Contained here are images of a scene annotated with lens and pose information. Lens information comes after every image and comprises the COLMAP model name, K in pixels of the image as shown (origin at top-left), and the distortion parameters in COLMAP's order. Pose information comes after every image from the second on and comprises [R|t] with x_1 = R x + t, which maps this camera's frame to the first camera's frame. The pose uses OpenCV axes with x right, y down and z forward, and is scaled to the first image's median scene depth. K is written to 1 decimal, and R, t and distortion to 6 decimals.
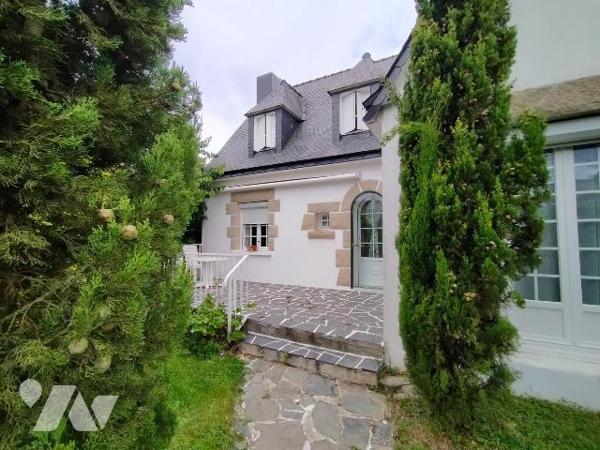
lens RADIAL K [[270.4, 0, 303.6], [0, 270.4, 225.1], [0, 0, 1]] dist [-0.001408, -0.000578]
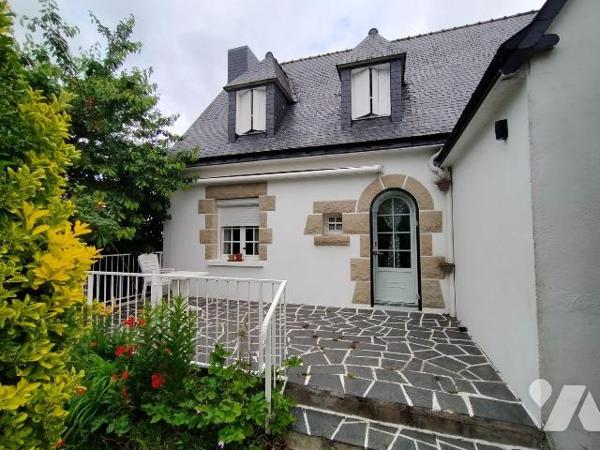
lens RADIAL K [[270.4, 0, 303.6], [0, 270.4, 225.1], [0, 0, 1]] dist [-0.001408, -0.000578]
pose [[0.981659, 0.004318, 0.190598, -0.153431], [-0.005039, 0.999982, 0.003297, -0.011634], [-0.190580, -0.004196, 0.981663, 0.200247]]
